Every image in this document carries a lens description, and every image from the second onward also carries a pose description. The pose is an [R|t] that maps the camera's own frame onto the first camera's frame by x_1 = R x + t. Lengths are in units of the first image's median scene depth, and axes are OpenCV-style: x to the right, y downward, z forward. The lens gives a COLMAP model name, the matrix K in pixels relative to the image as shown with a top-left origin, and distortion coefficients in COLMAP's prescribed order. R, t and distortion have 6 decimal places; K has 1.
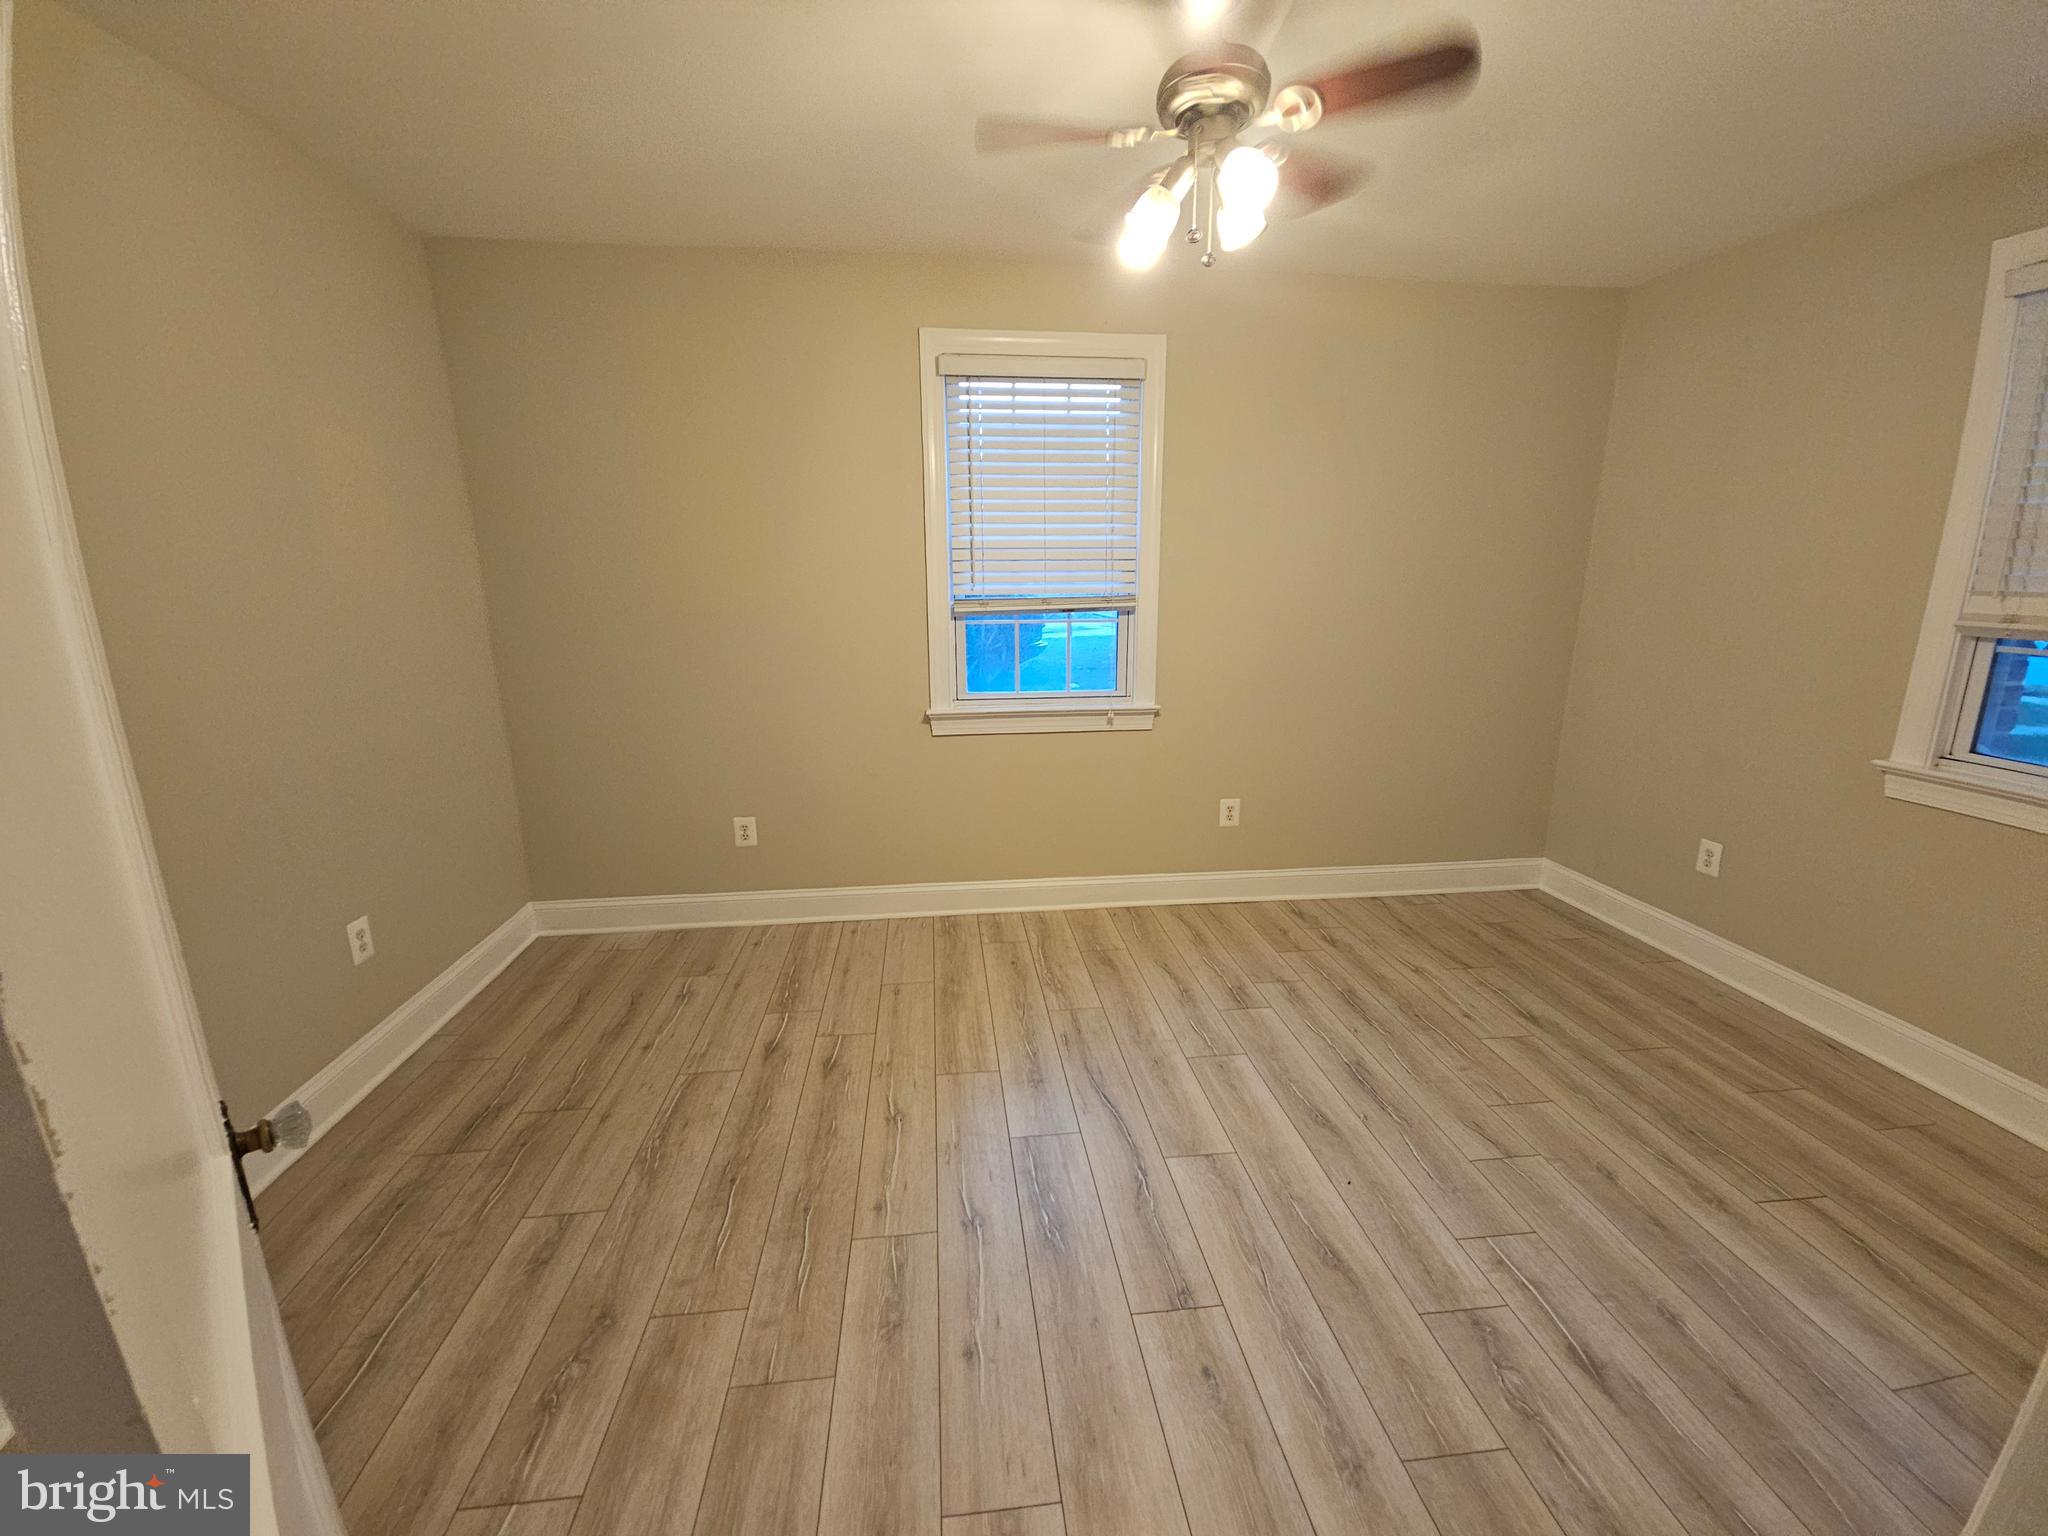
lens RADIAL K [[829.7, 0, 1024.0], [0, 829.7, 768.0], [0, 0, 1]] dist [0.001649, -0.003515]
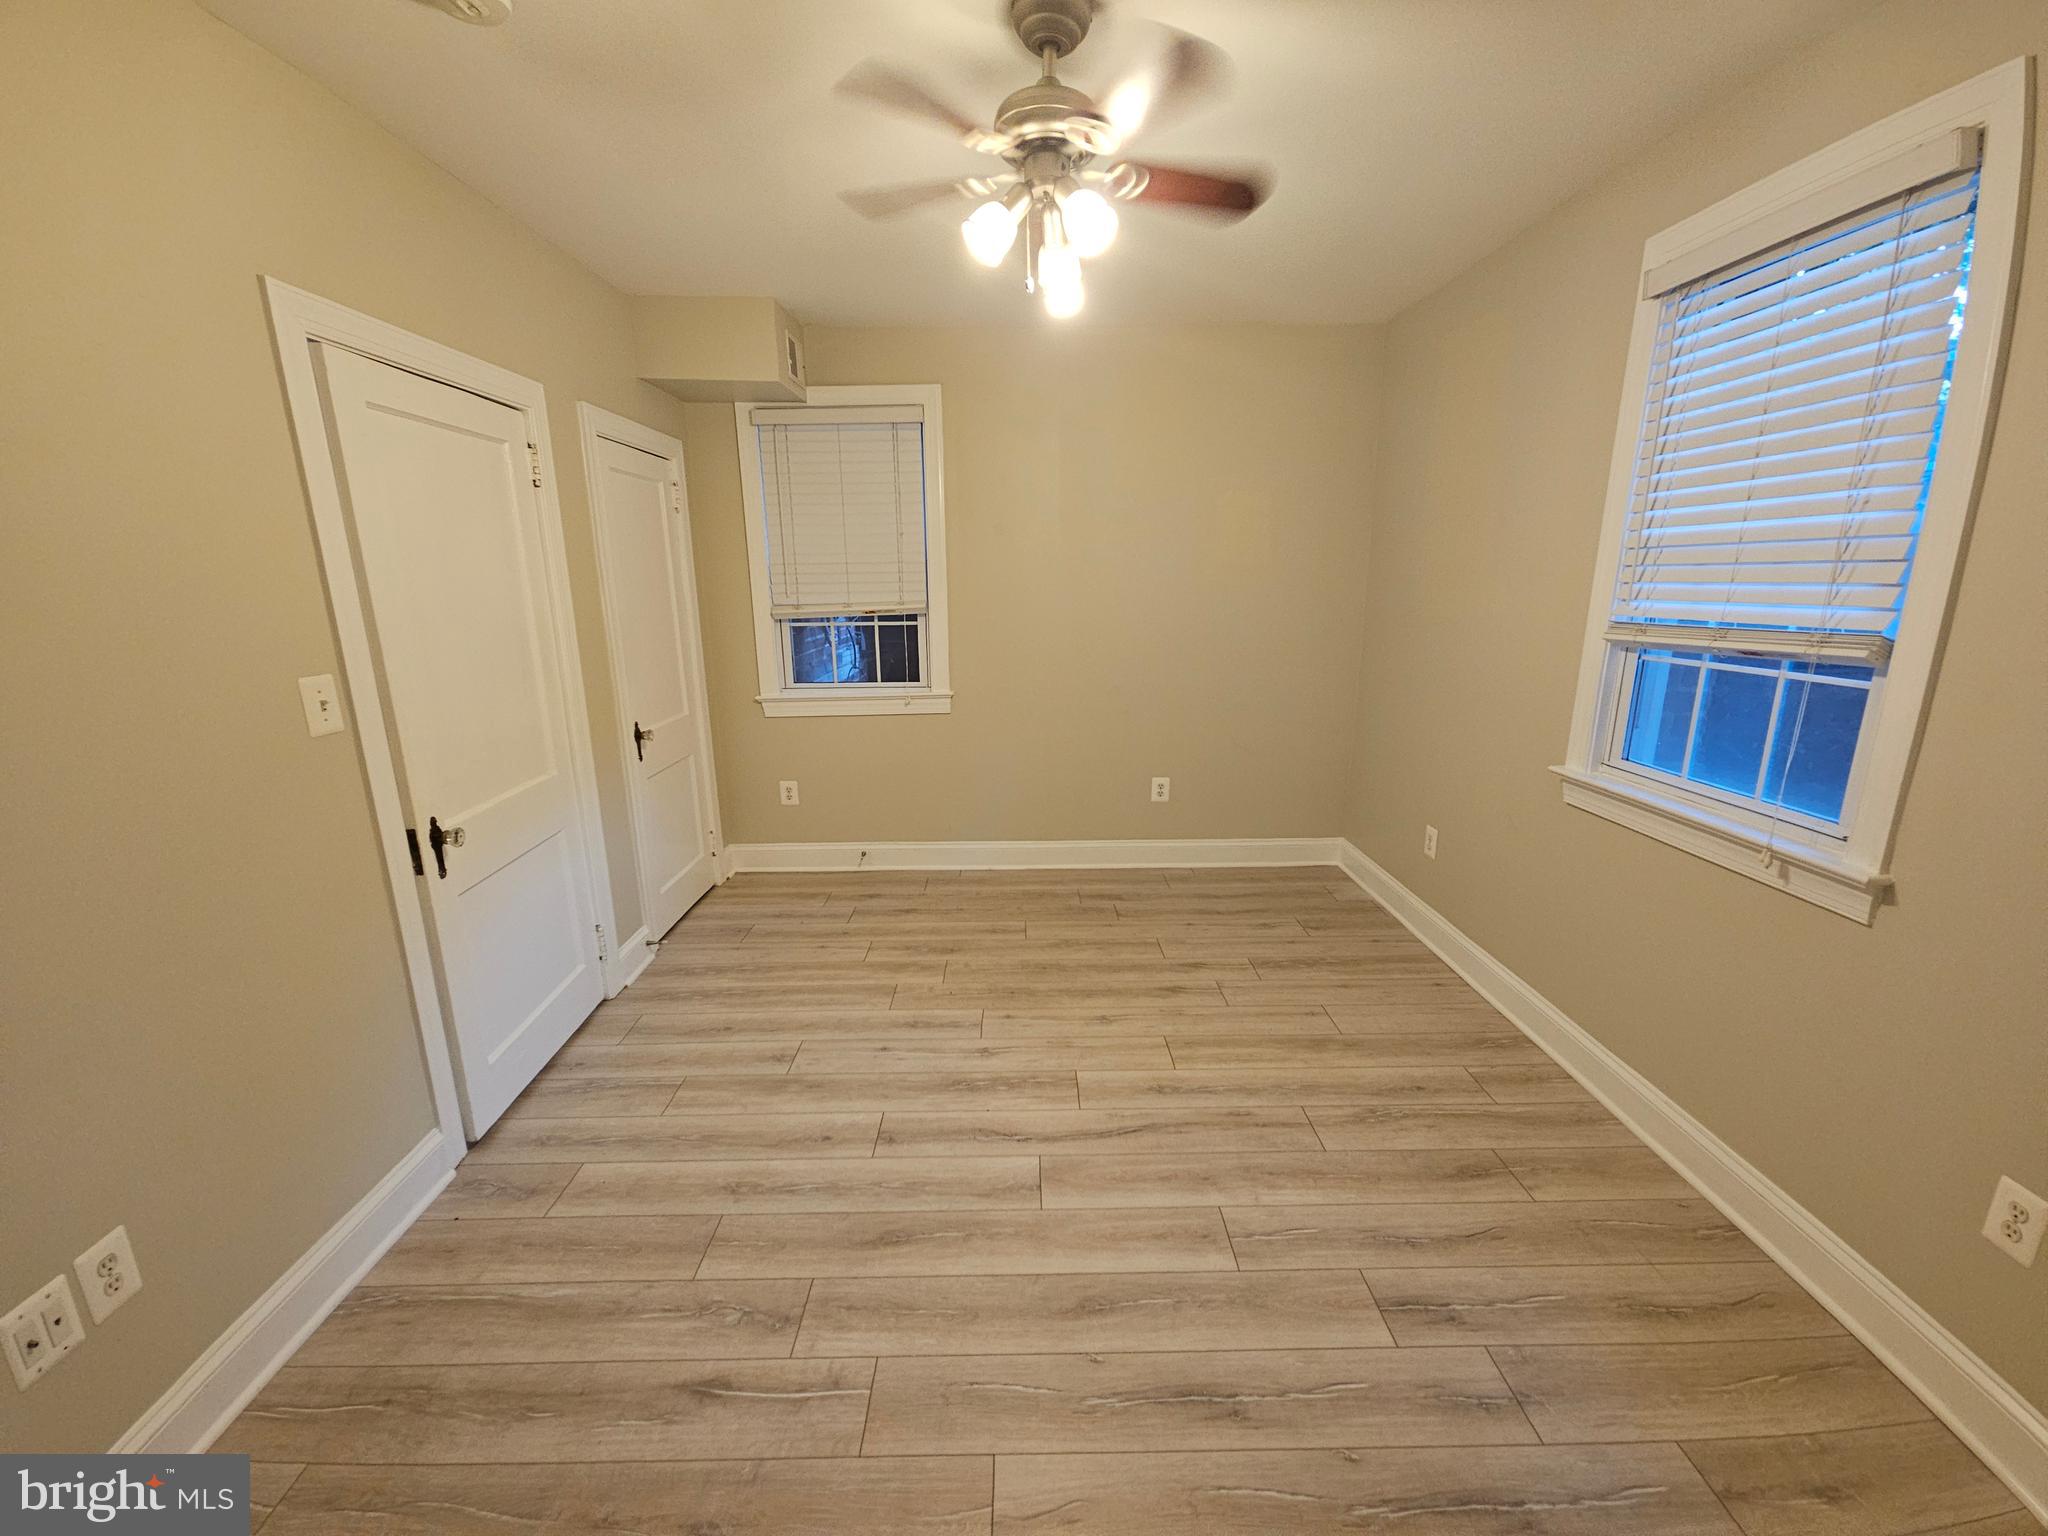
lens RADIAL K [[829.7, 0, 1024.0], [0, 829.7, 768.0], [0, 0, 1]] dist [0.001649, -0.003515]
pose [[-0.101621, 0.231999, -0.967393, 0.970038], [-0.212664, 0.944882, 0.248941, -0.223083], [0.971827, 0.231028, -0.046682, 0.835455]]
